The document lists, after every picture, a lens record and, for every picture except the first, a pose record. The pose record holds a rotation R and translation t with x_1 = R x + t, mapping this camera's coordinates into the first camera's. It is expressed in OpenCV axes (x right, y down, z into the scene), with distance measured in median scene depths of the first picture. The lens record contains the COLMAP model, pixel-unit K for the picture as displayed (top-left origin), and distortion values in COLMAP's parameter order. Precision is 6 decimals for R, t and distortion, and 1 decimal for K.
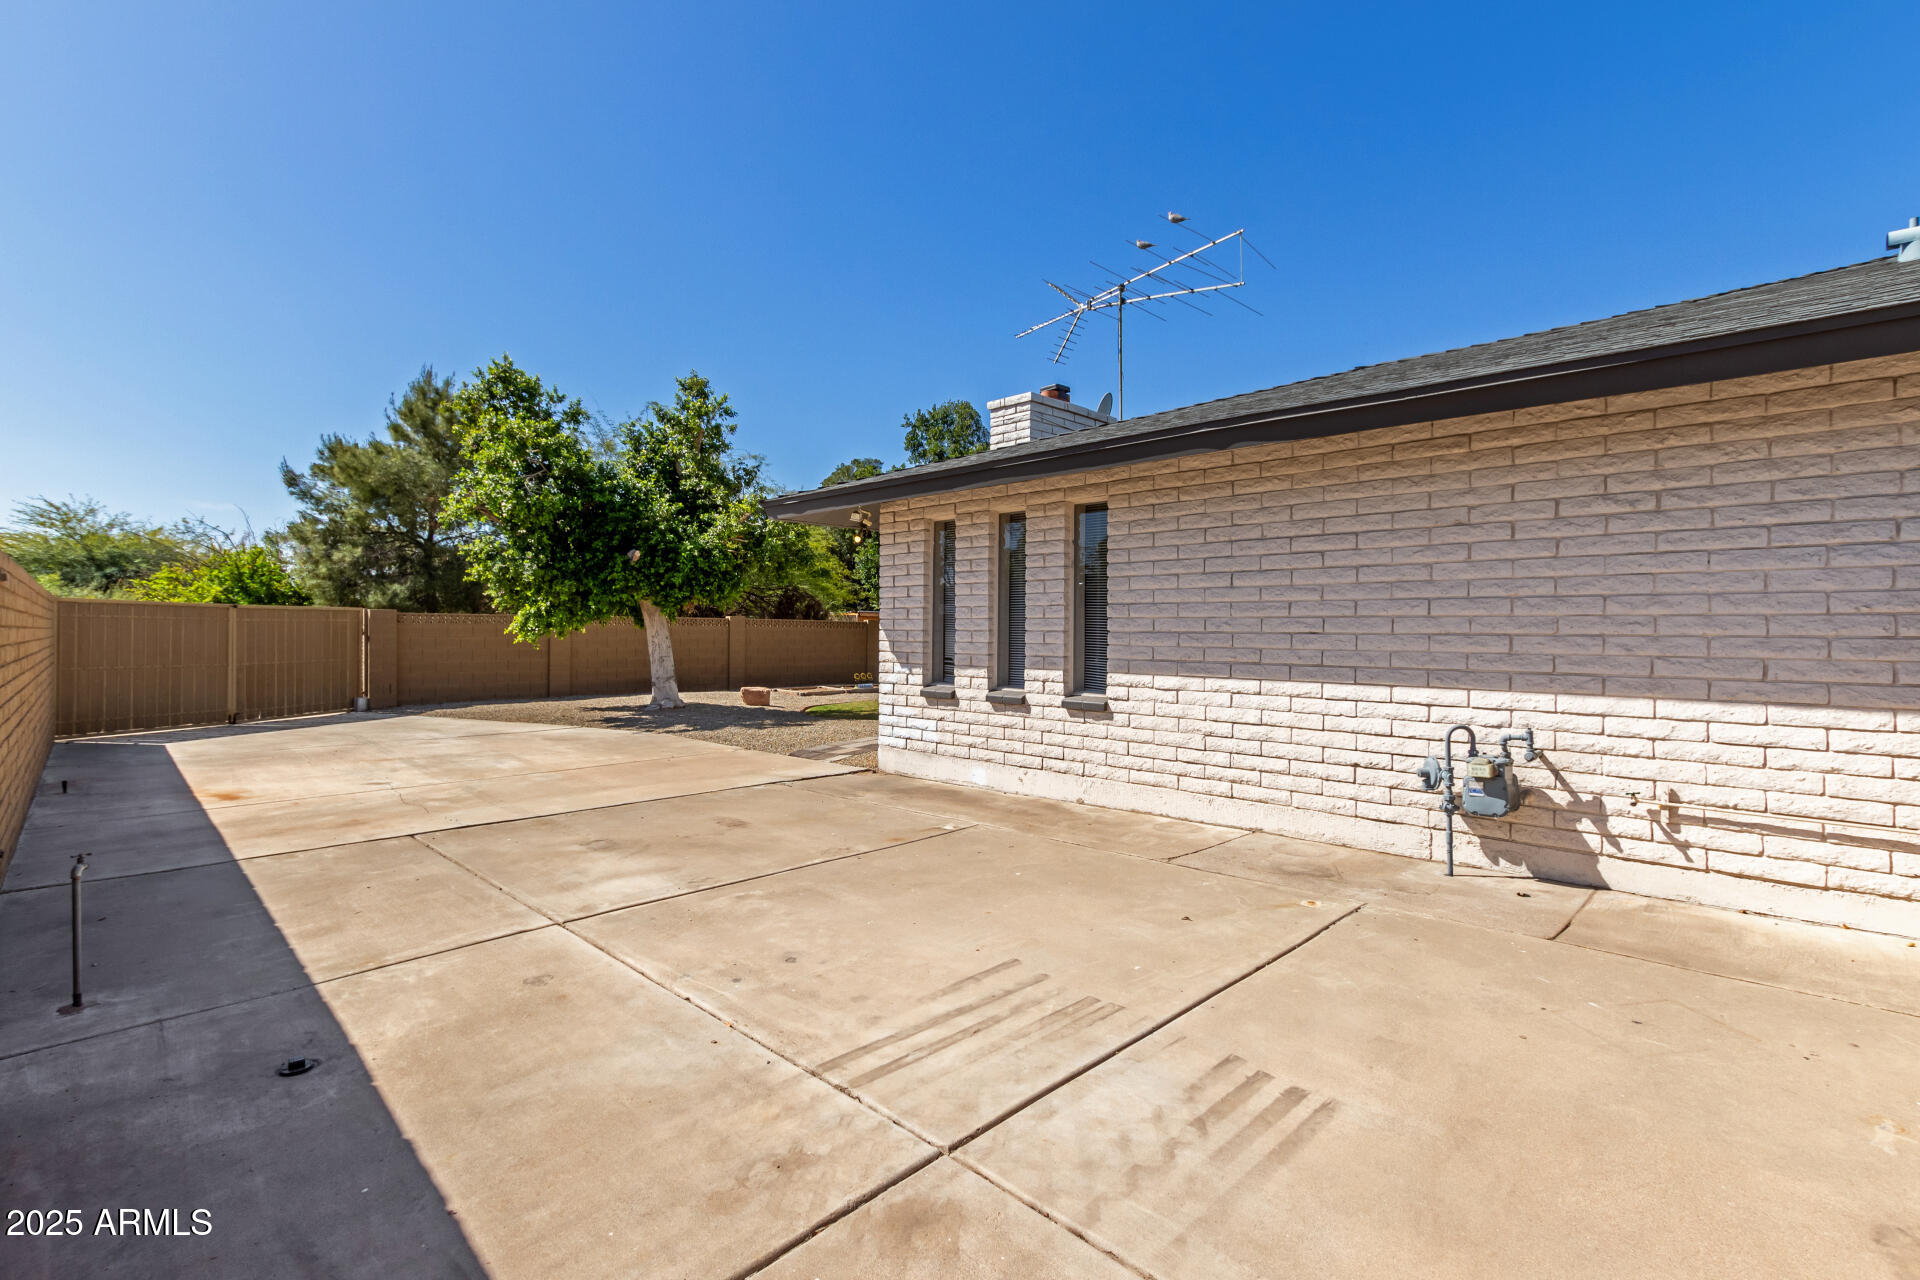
lens RADIAL K [[853.7, 0, 959.0], [0, 853.7, 638.3], [0, 0, 1]] dist [-0.001845, -0.000088]
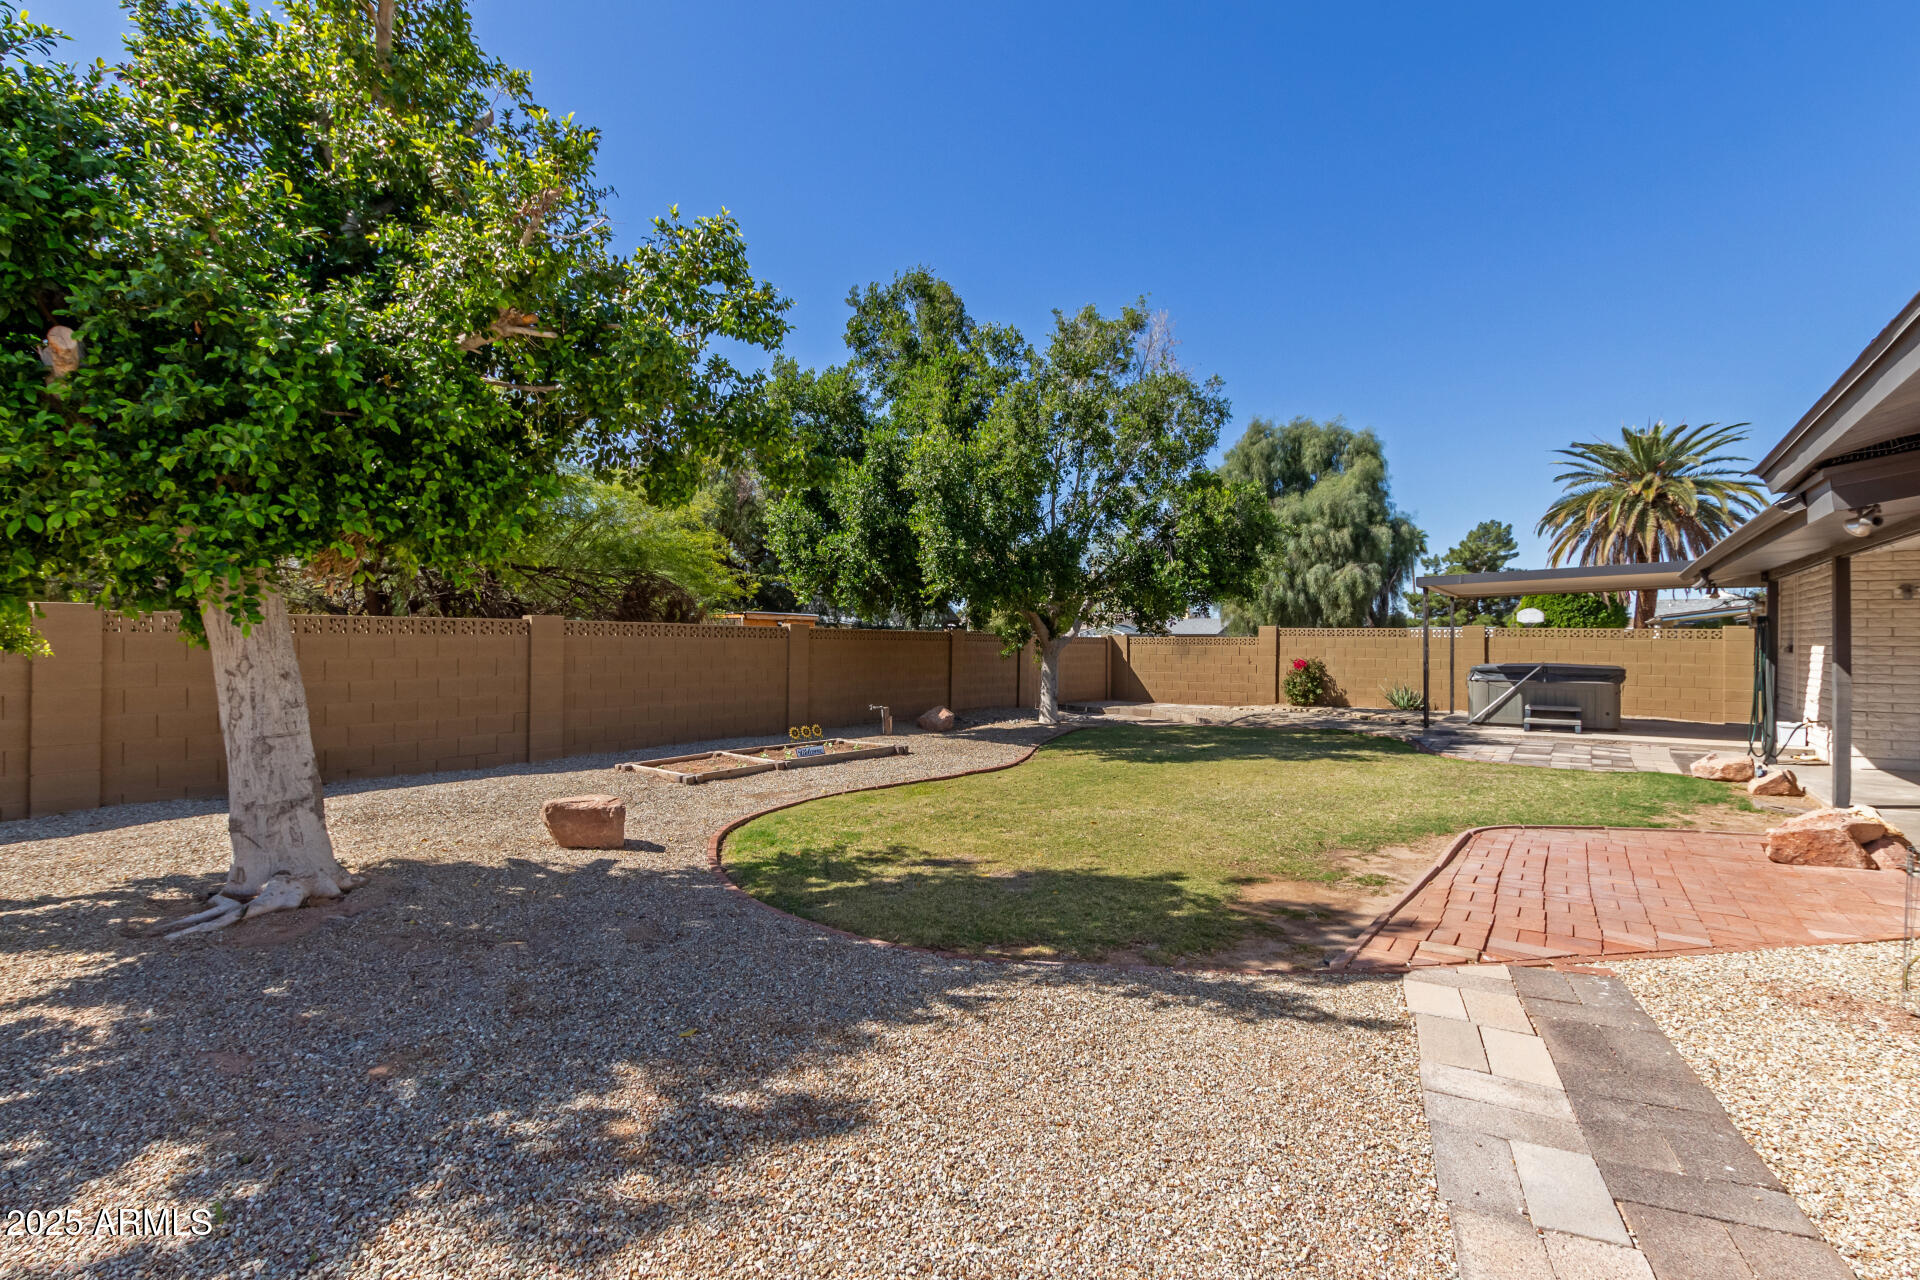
lens RADIAL K [[853.7, 0, 962.0], [0, 853.7, 643.2], [0, 0, 1]] dist [-0.001845, -0.000088]
pose [[0.983718, 0.000922, 0.179717, -0.108779], [-0.000660, 0.999999, -0.001516, -0.008711], [-0.179718, 0.001373, 0.983717, 0.459191]]
